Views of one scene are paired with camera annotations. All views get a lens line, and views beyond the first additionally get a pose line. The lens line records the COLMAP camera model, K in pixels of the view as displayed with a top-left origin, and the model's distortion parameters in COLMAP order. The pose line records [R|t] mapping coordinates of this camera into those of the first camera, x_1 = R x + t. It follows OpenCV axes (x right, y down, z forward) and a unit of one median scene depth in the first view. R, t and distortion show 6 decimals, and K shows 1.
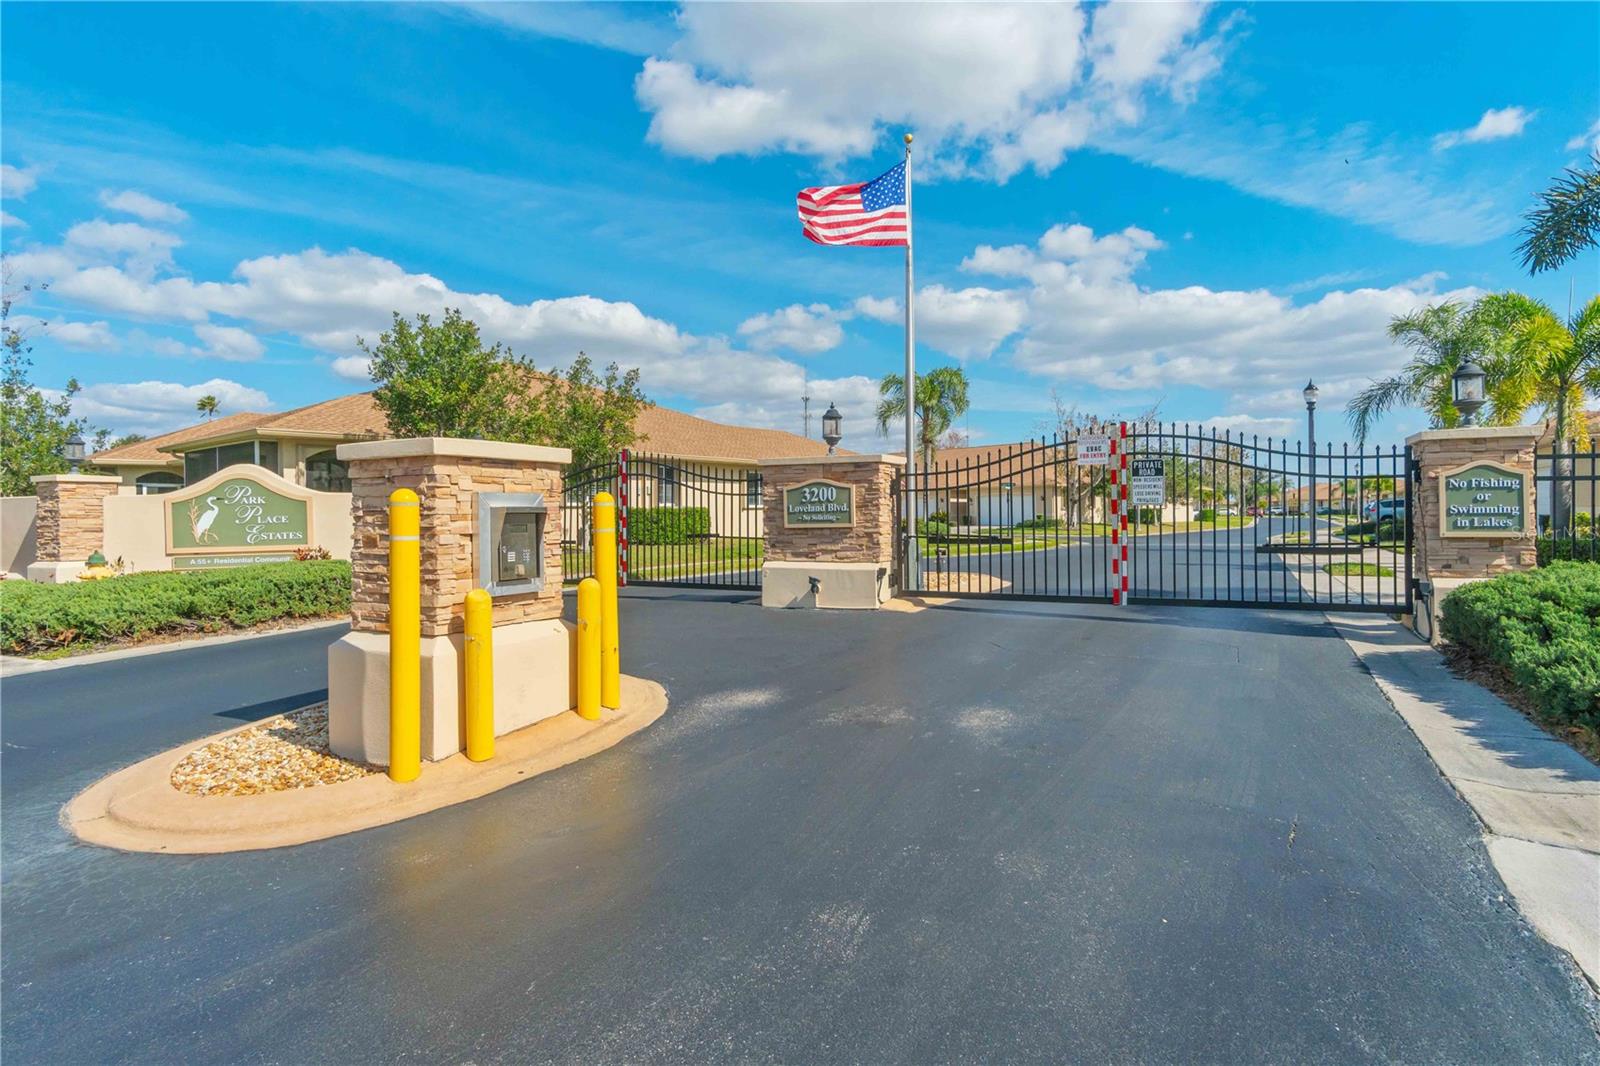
lens RADIAL K [[863.0, 0, 762.6], [0, 863.0, 509.7], [0, 0, 1]] dist [0.000071, -0.000712]
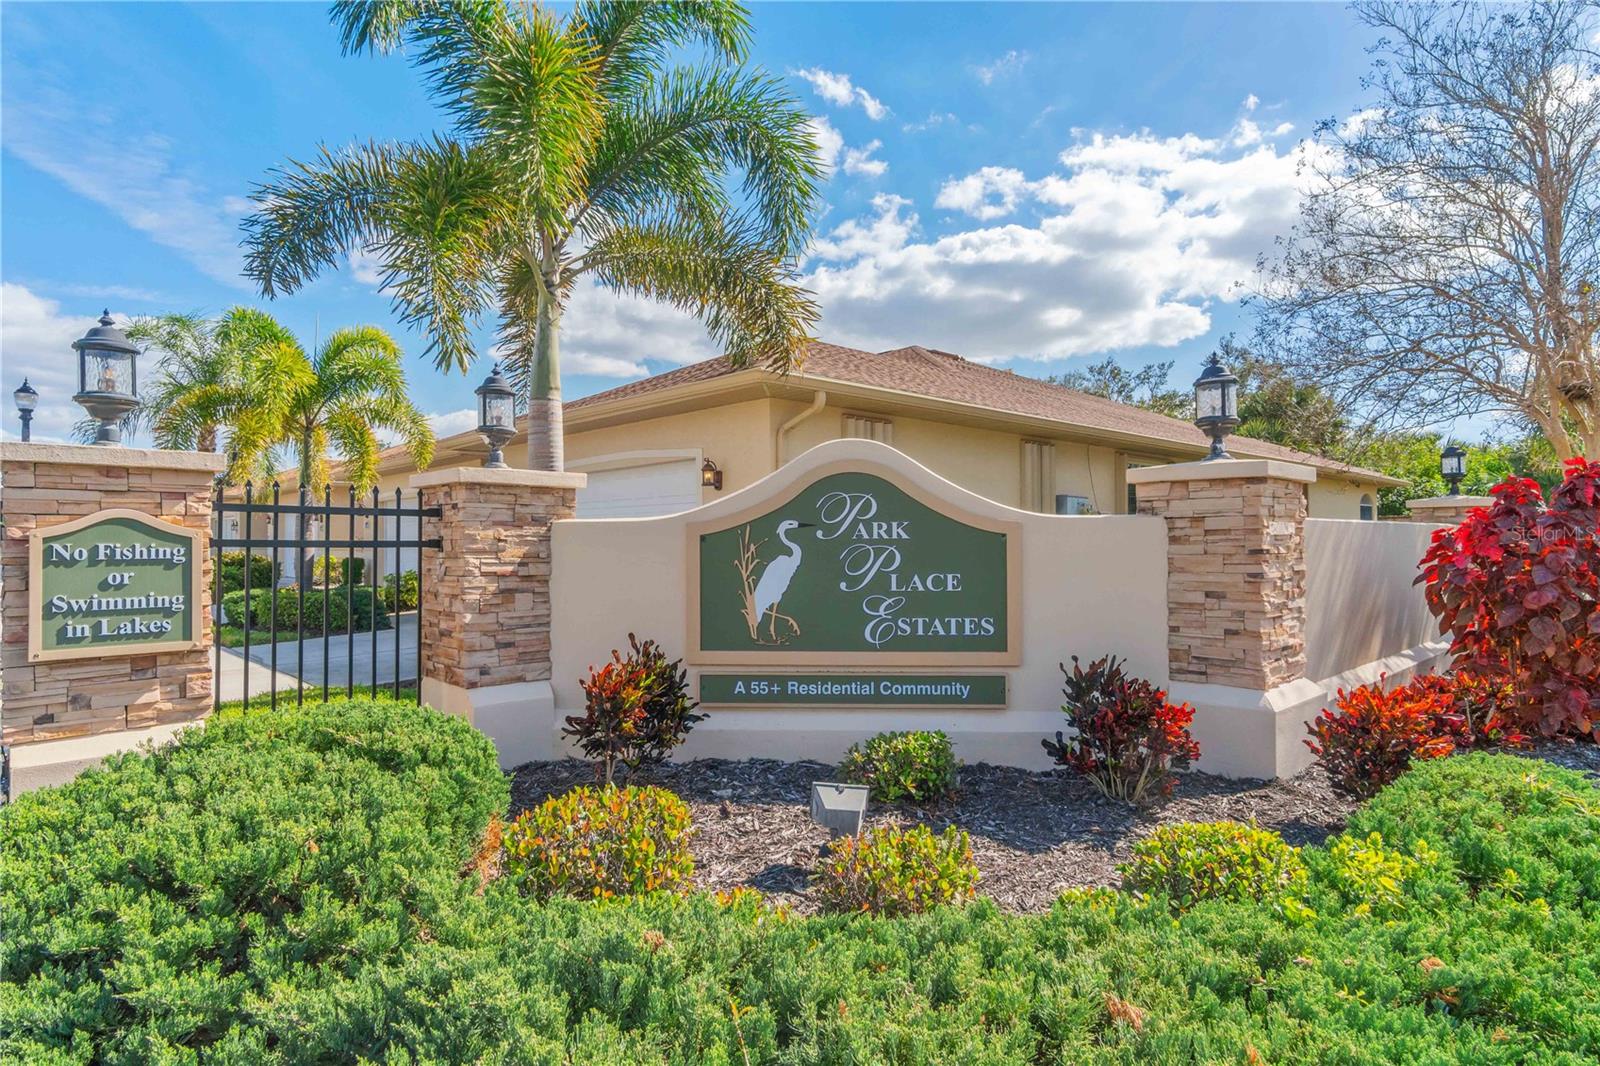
lens RADIAL K [[863.0, 0, 797.7], [0, 863.0, 534.4], [0, 0, 1]] dist [0.000071, -0.000712]
pose [[0.319667, 0.019609, 0.947327, 0.465693], [-0.008521, 0.999805, -0.017820, -0.035374], [-0.947492, -0.002376, 0.319772, 0.438164]]
